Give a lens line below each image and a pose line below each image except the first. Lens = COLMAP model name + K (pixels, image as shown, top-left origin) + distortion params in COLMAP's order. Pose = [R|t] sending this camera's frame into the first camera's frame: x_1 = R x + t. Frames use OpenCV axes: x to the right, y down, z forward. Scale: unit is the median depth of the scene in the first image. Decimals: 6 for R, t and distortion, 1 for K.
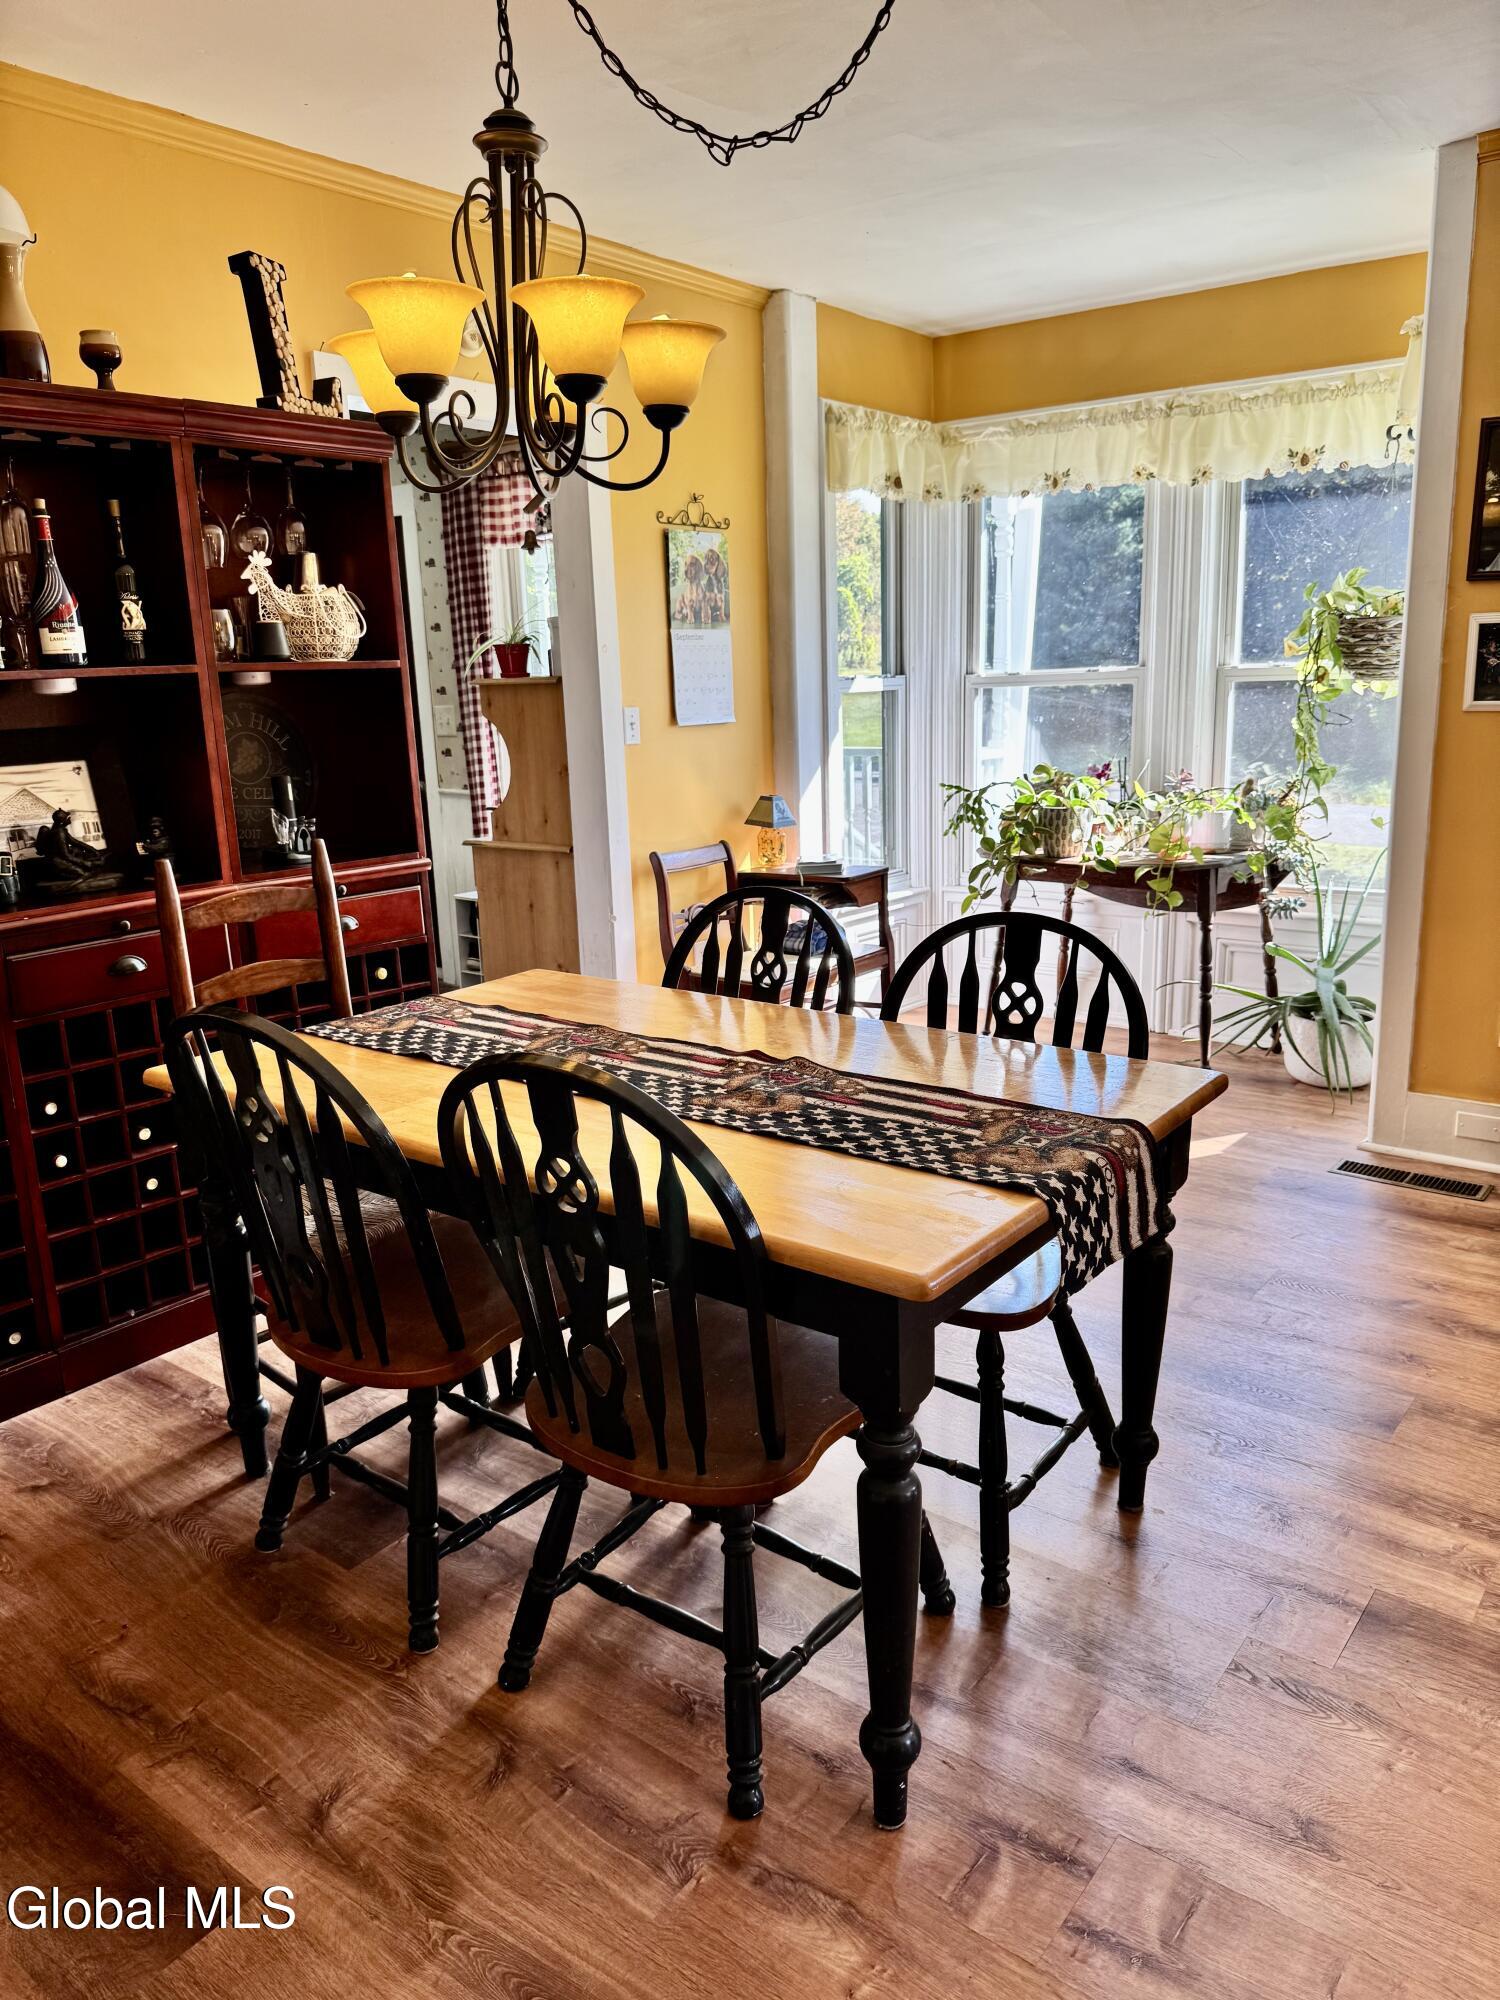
lens RADIAL K [[1367.6, 0, 750.0], [0, 1367.6, 1000.0], [0, 0, 1]] dist [0.139805, -0.296876]
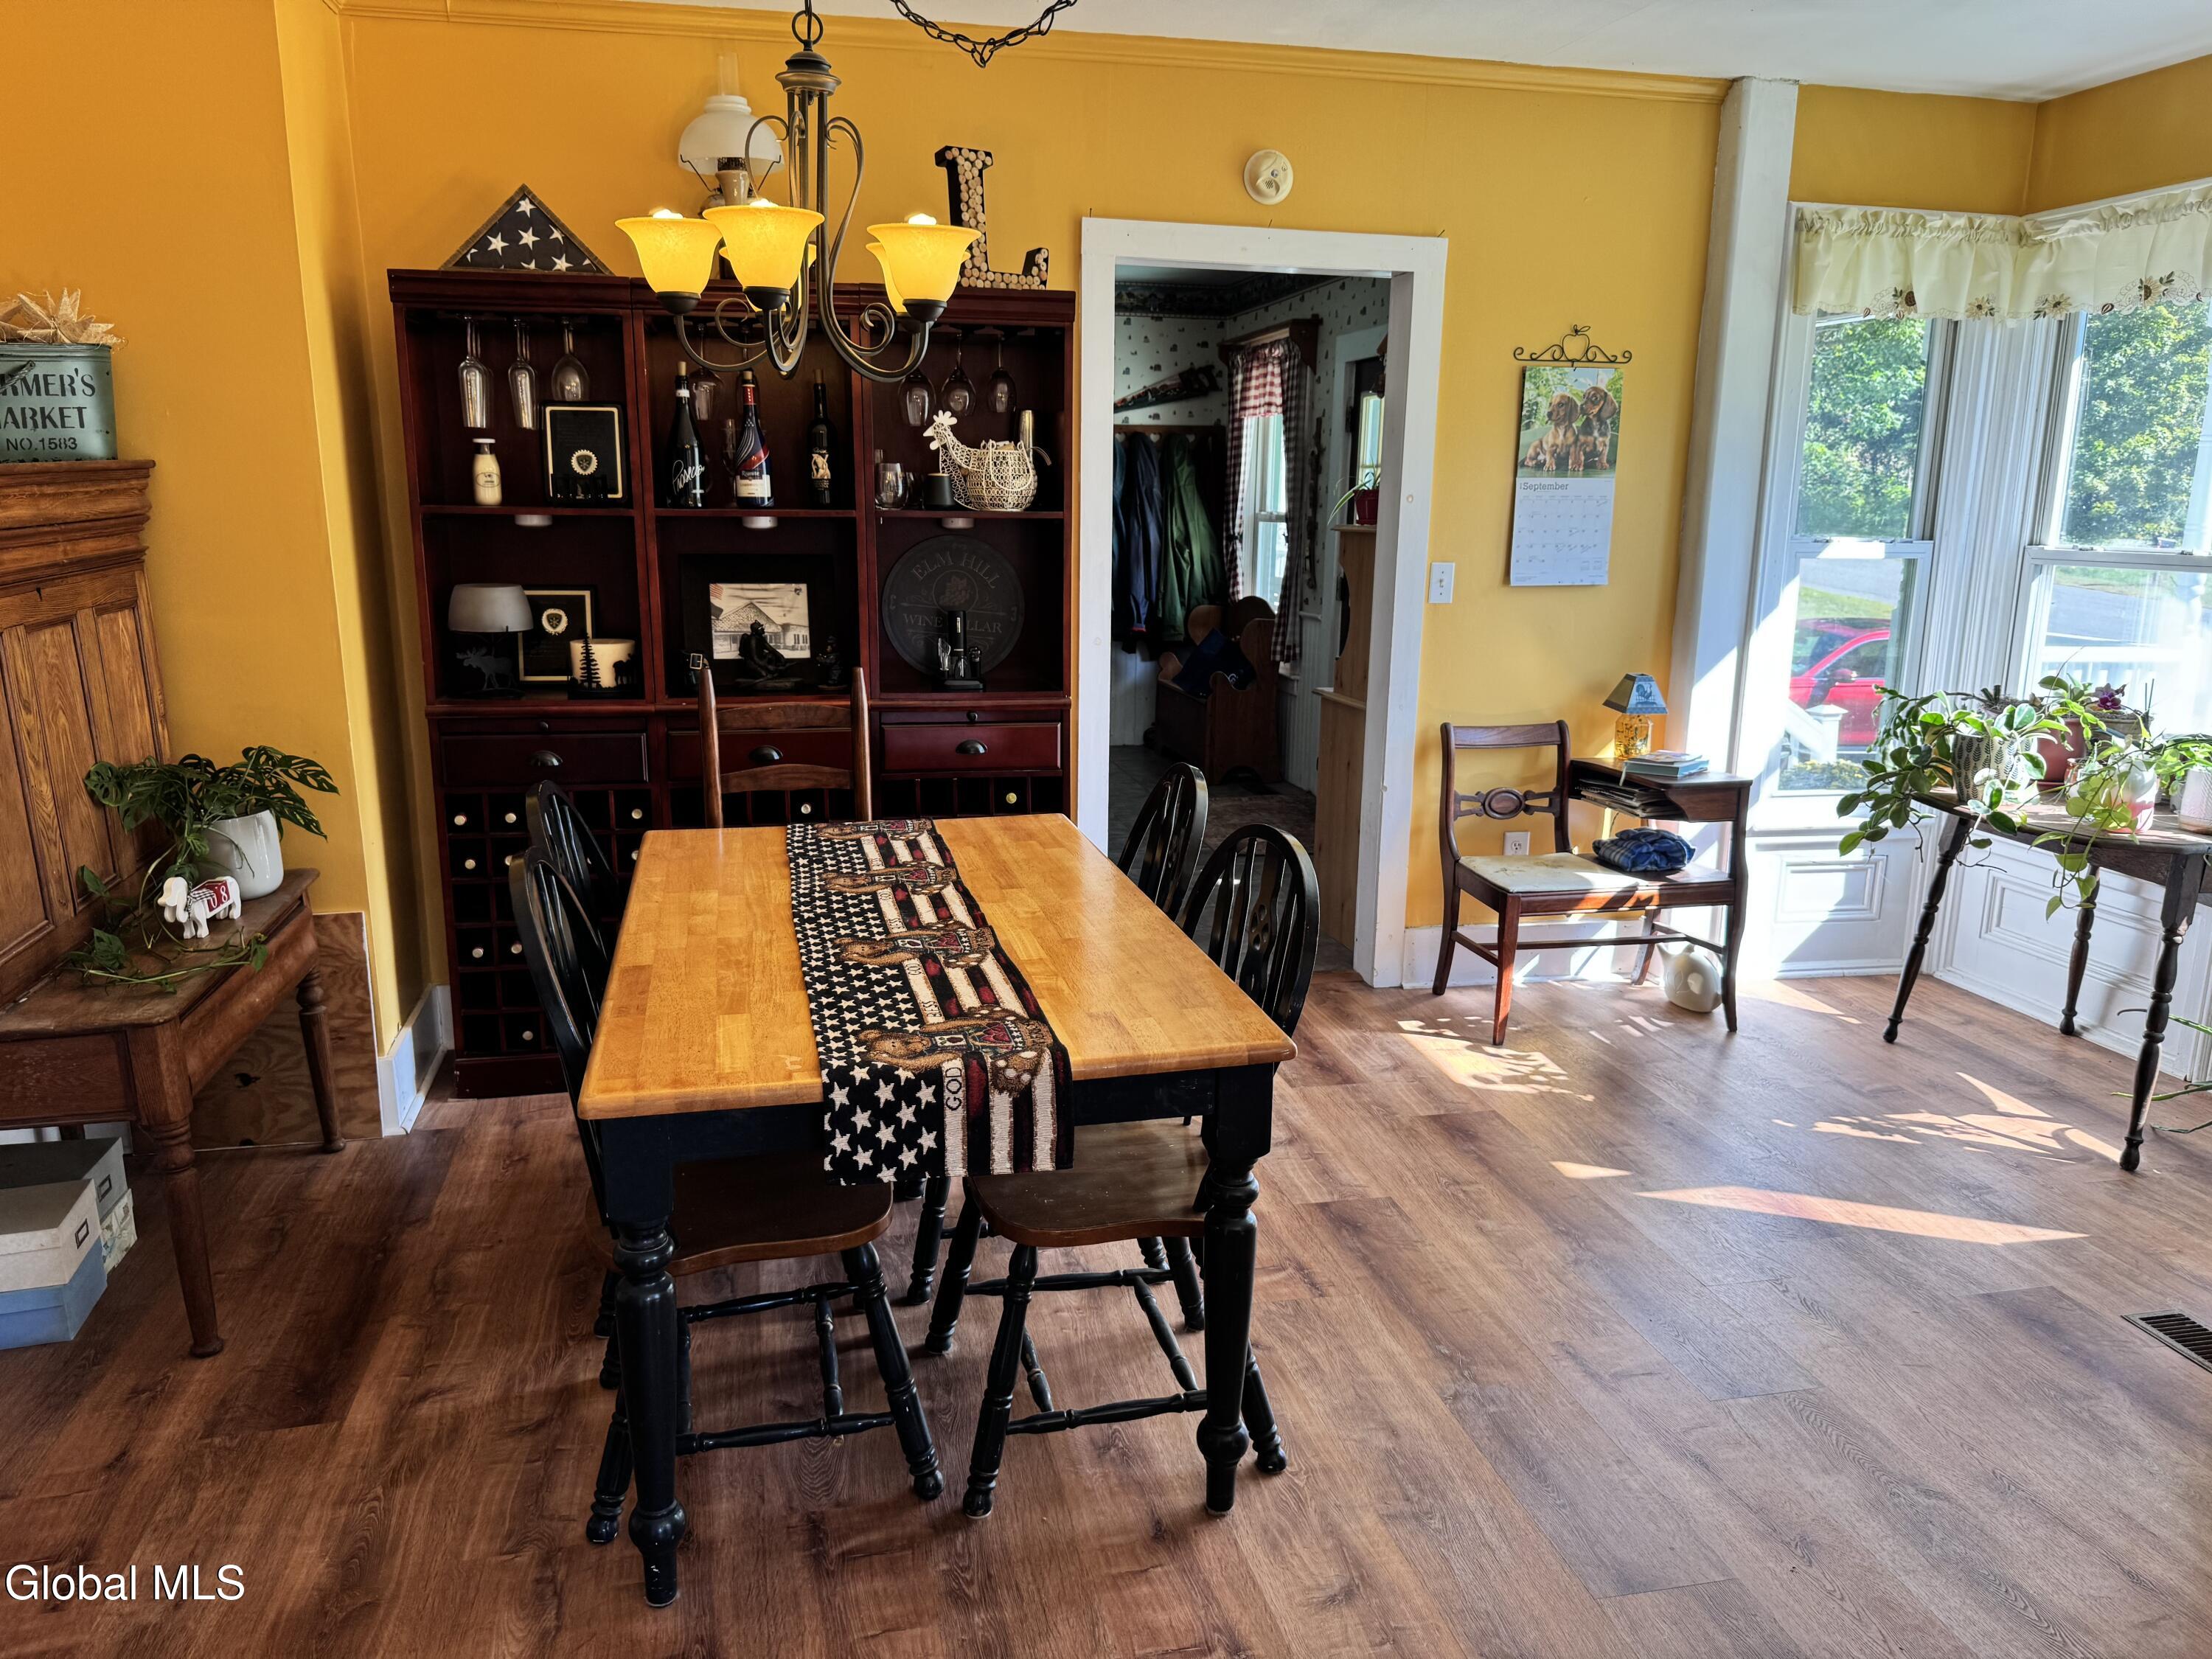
lens RADIAL K [[1533.1, 0, 1099.3], [0, 1533.1, 841.6], [0, 0, 1]] dist [0.001884, -0.021655]
pose [[0.770792, 0.175701, -0.612379, 0.375158], [-0.178255, 0.982305, 0.057471, -0.047864], [0.611641, 0.064861, 0.788472, 0.076143]]
